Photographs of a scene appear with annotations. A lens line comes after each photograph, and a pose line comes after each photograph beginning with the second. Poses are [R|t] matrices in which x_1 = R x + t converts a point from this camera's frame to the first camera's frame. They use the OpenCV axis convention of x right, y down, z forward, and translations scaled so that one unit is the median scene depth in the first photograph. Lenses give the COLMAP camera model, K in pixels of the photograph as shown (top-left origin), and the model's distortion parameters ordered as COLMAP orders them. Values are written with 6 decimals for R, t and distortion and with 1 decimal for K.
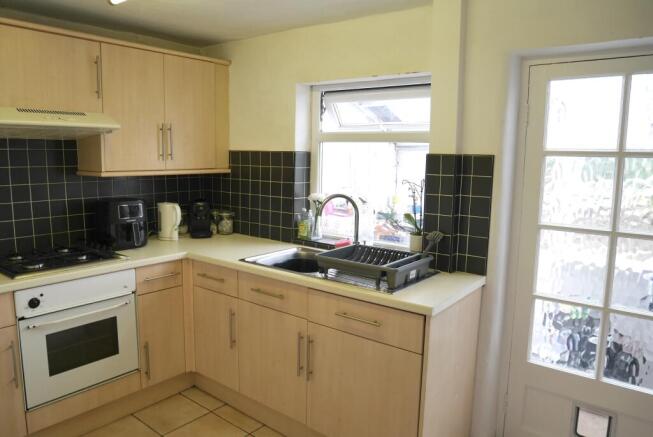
lens RADIAL K [[478.0, 0, 326.1], [0, 478.0, 217.8], [0, 0, 1]] dist [-0.014225, 0.003969]
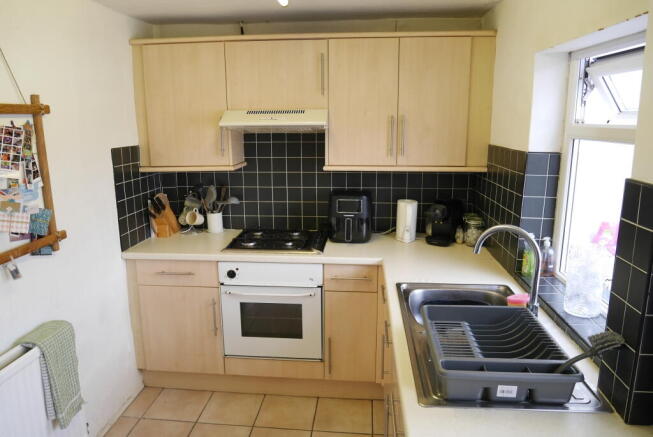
lens RADIAL K [[478.0, 0, 326.4], [0, 478.0, 221.6], [0, 0, 1]] dist [-0.014225, 0.003969]
pose [[0.564261, 0.161057, -0.809734, 0.396469], [-0.106153, 0.986800, 0.122303, -0.103725], [0.818743, 0.016945, 0.573909, 0.403615]]
